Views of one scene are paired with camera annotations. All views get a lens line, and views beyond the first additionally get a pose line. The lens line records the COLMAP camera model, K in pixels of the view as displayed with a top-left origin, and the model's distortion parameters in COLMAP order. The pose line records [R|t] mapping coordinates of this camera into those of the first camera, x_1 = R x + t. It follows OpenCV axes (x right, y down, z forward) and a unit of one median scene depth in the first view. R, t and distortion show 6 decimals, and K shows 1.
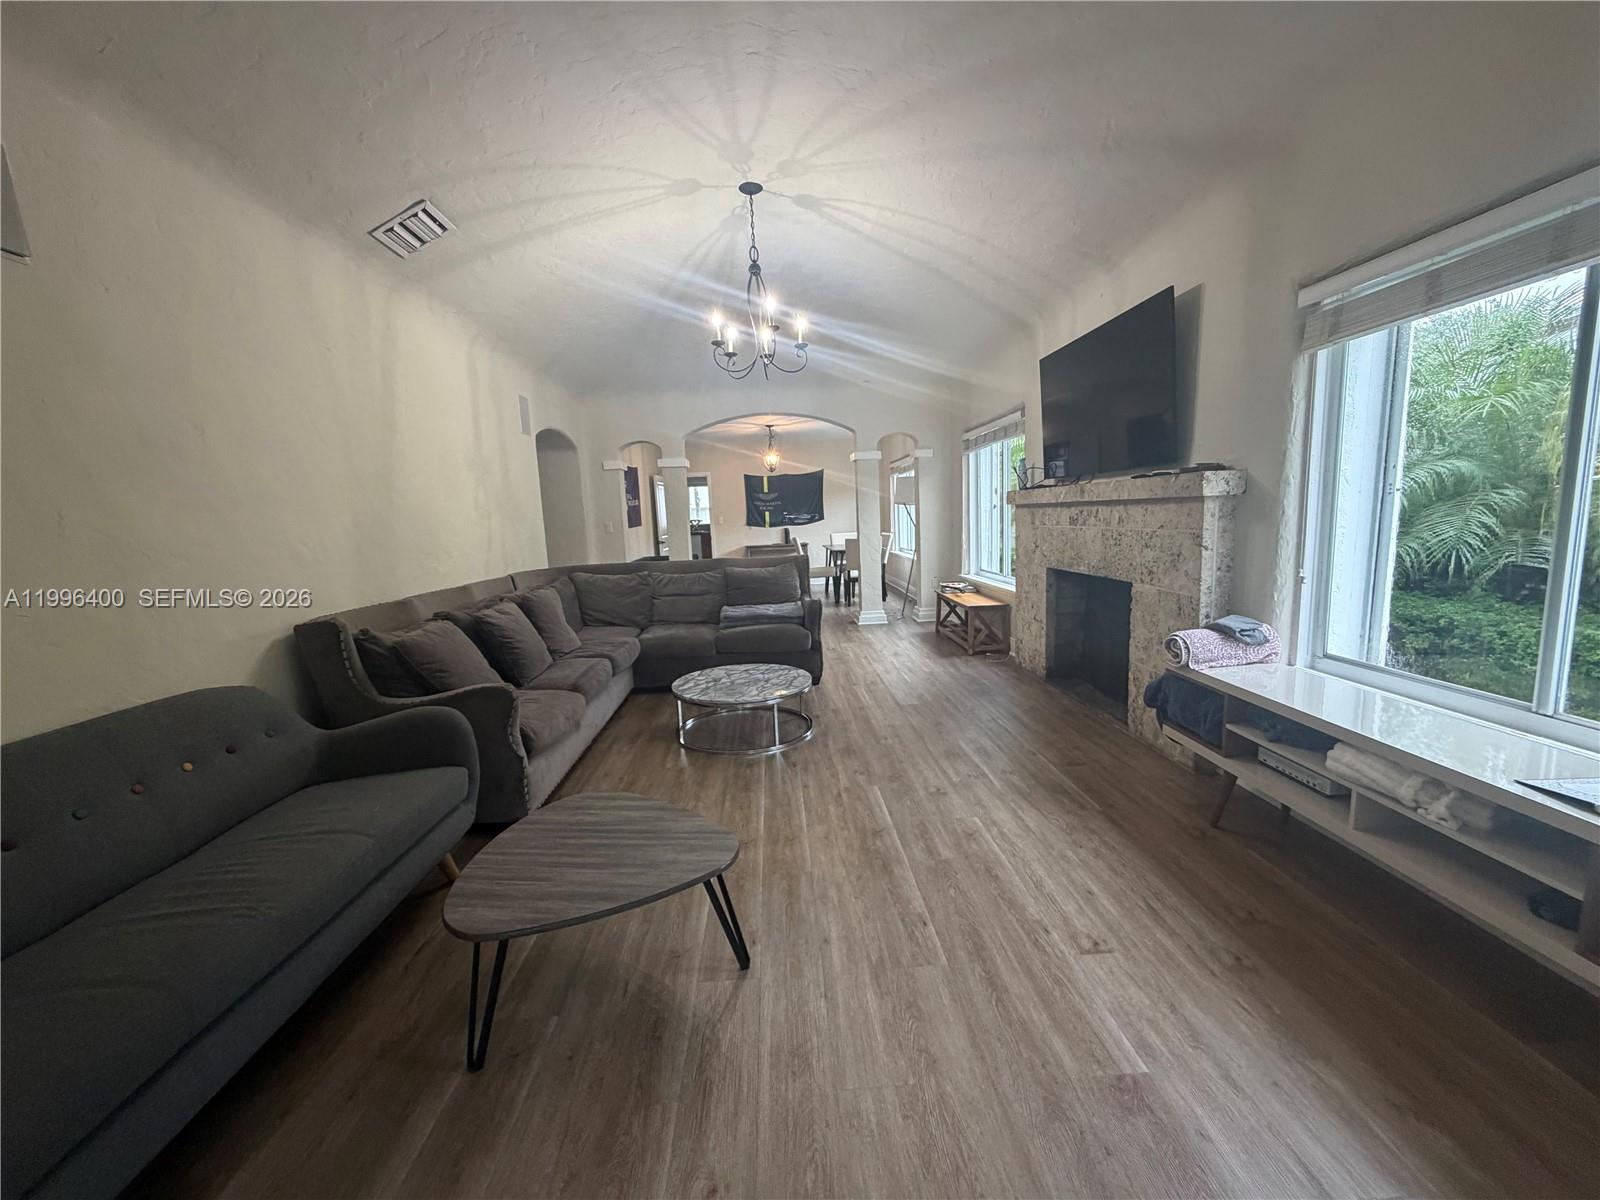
lens RADIAL K [[653.4, 0, 800.0], [0, 653.4, 600.0], [0, 0, 1]] dist [-0.000316, -0.000091]
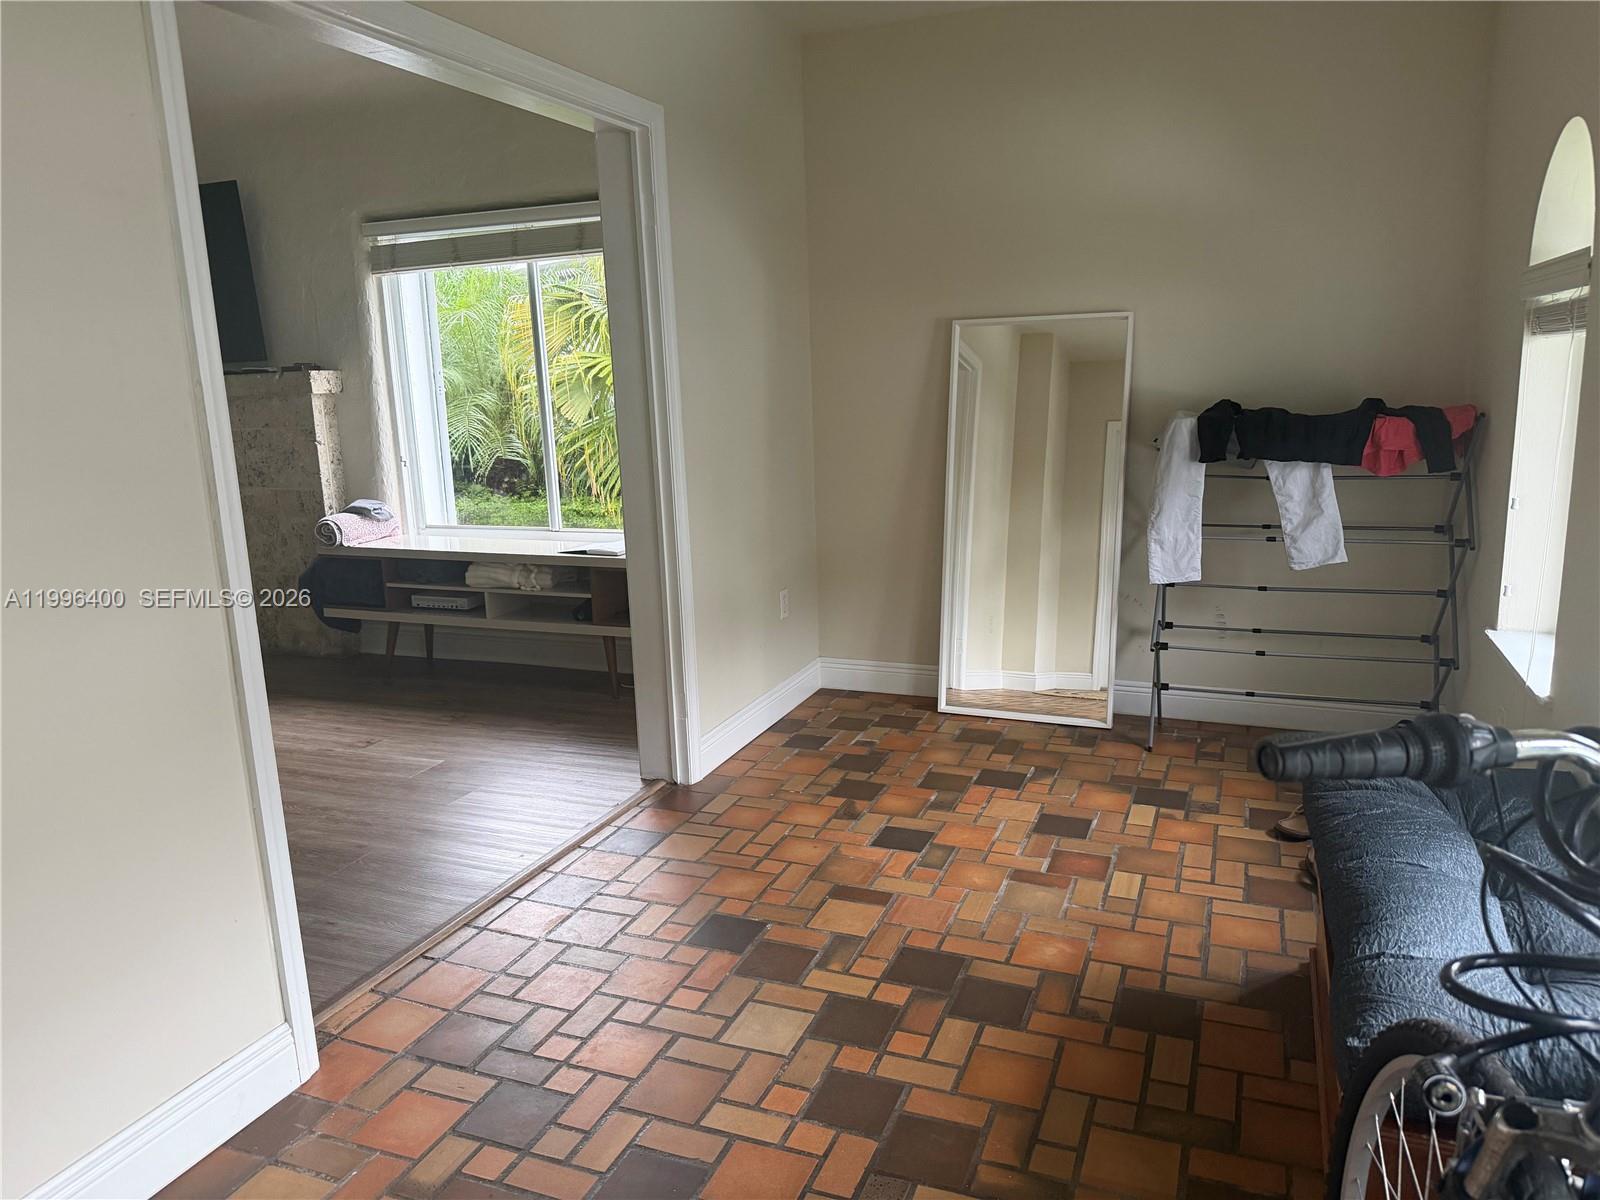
lens RADIAL K [[1109.1, 0, 800.0], [0, 1109.1, 600.0], [0, 0, 1]] dist [0.002713, -0.020871]
pose [[0.421653, -0.150970, 0.894101, -0.774787], [0.137960, 0.985244, 0.101299, 0.107595], [-0.896201, 0.080637, 0.436259, -0.515338]]
